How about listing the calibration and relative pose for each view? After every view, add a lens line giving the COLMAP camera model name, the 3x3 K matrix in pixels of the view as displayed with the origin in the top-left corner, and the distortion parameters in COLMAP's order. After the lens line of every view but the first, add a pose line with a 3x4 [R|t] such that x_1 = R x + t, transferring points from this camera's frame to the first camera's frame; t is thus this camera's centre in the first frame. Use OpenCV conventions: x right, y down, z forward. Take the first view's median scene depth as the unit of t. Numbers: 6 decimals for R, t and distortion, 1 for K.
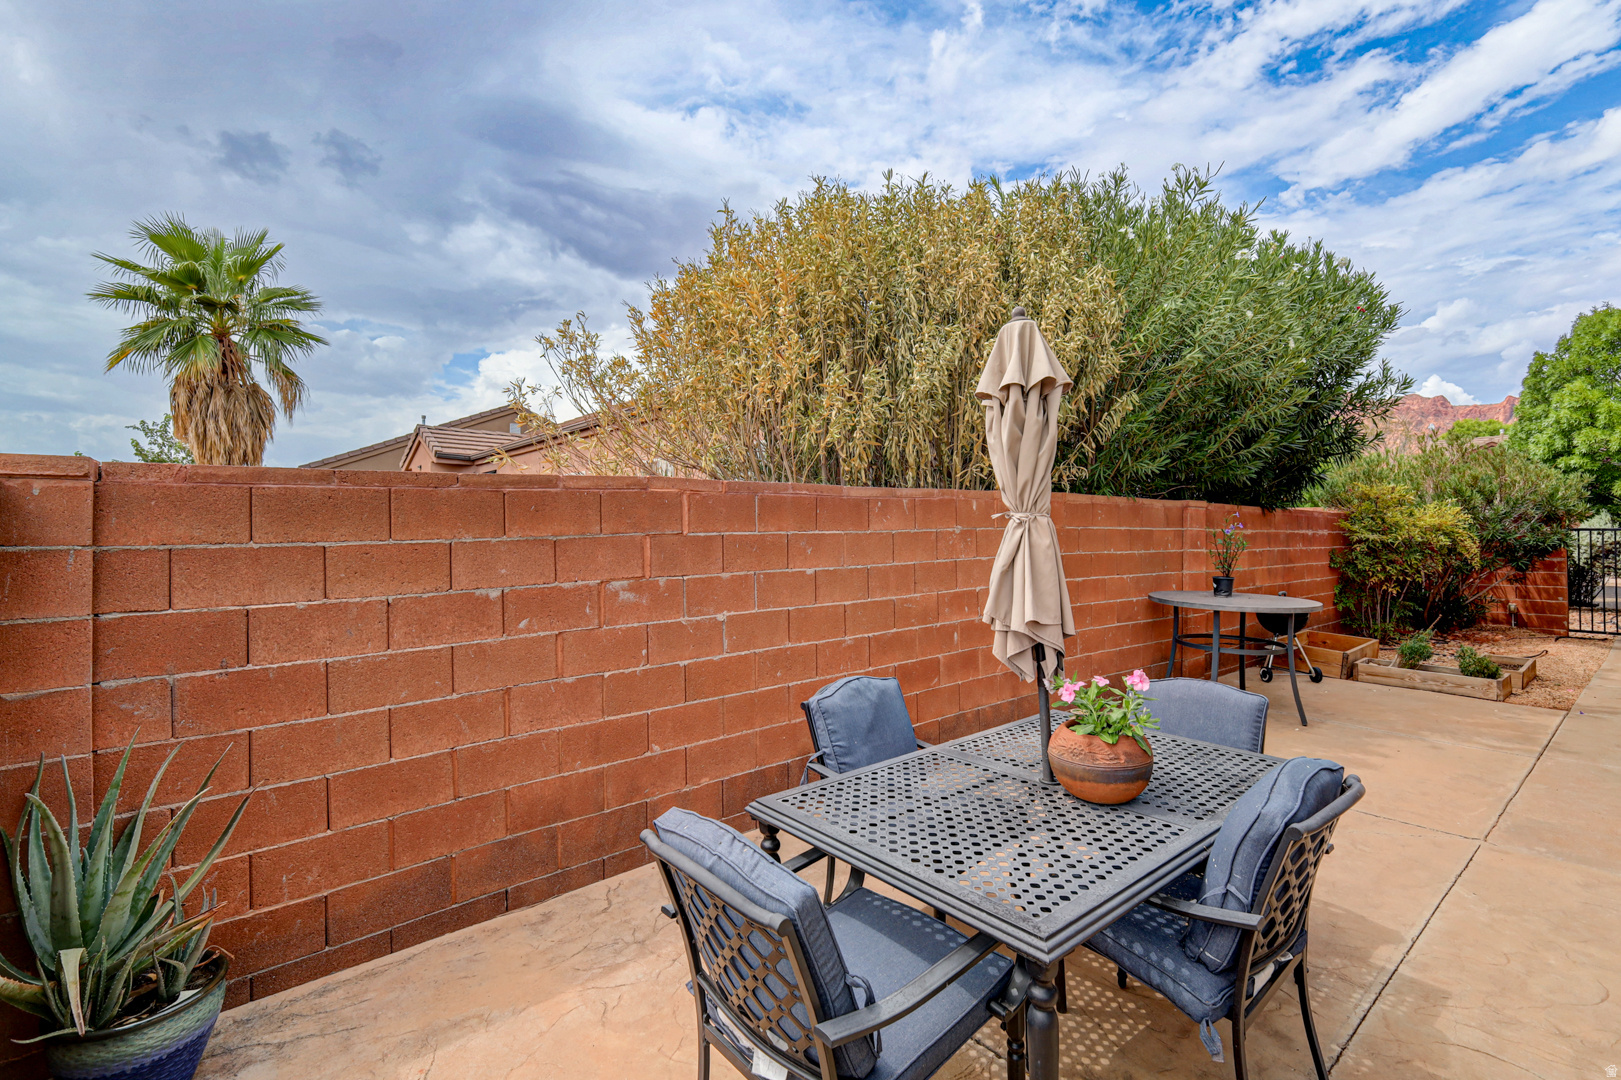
lens RADIAL K [[713.8, 0, 820.1], [0, 713.8, 525.6], [0, 0, 1]] dist [0.001034, 0.000319]
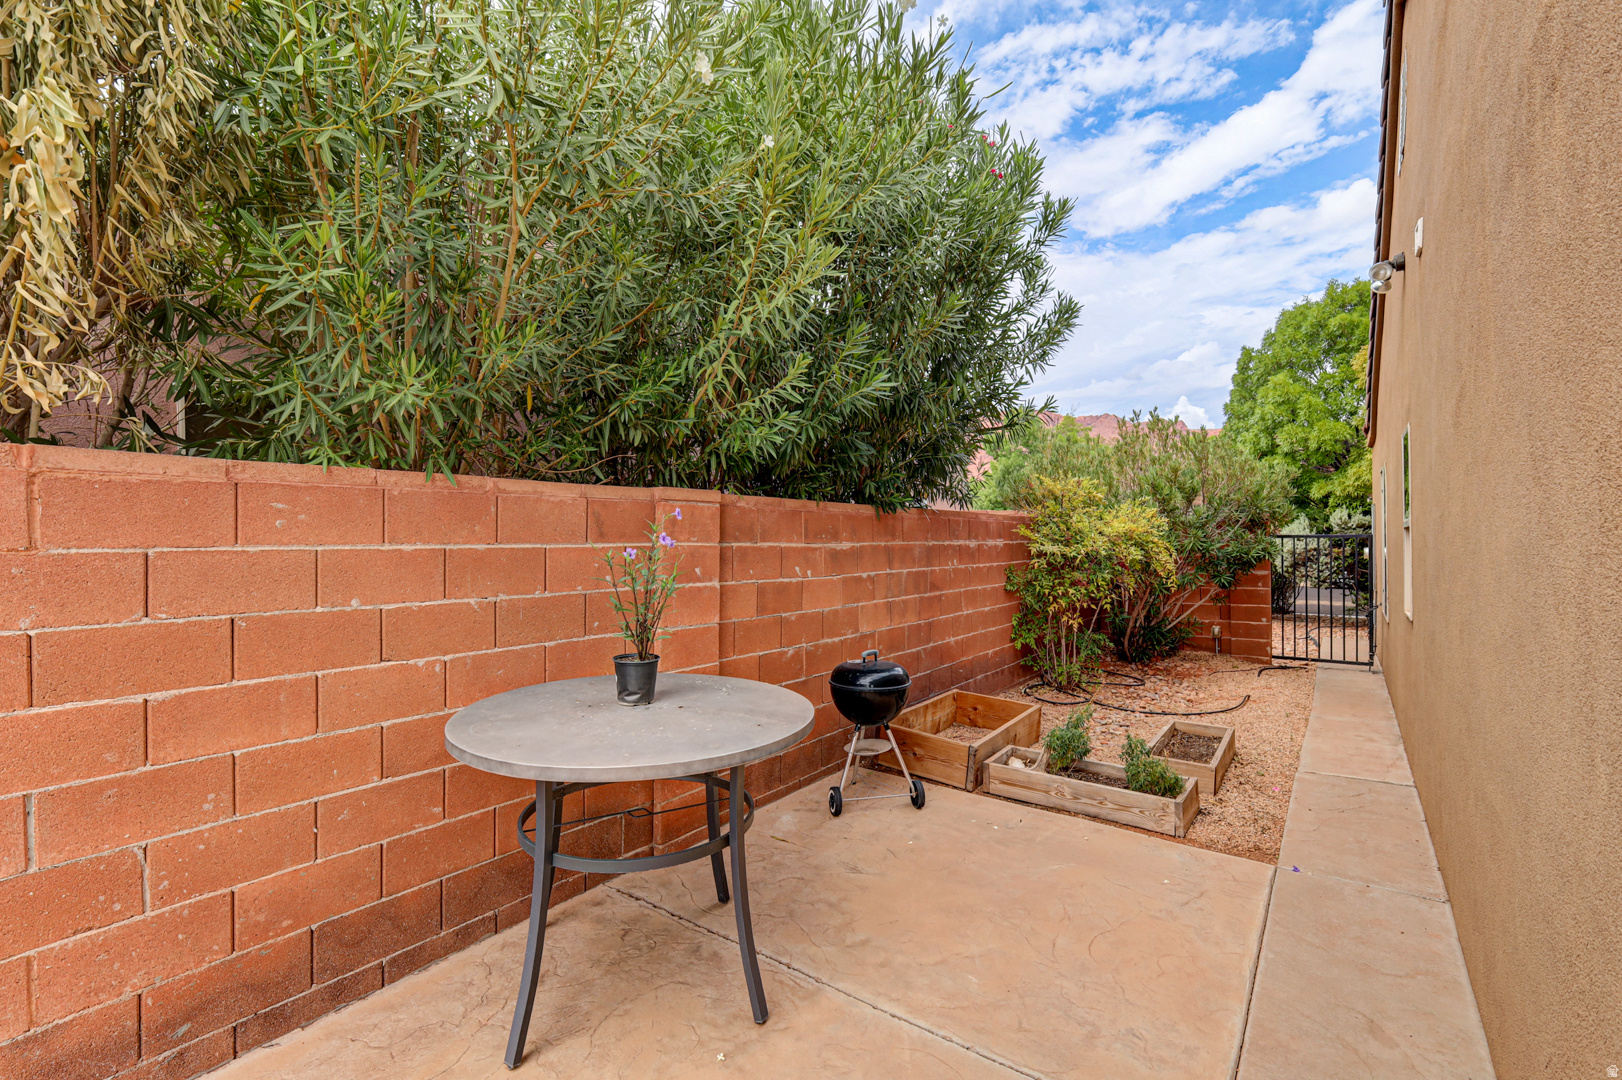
lens RADIAL K [[714.3, 0, 803.7], [0, 714.3, 536.5], [0, 0, 1]] dist [0.001034, 0.000319]
pose [[0.973765, -0.004401, 0.227514, 0.350365], [0.002513, 0.999960, 0.008585, -0.003680], [-0.227543, -0.007788, 0.973737, 0.337664]]
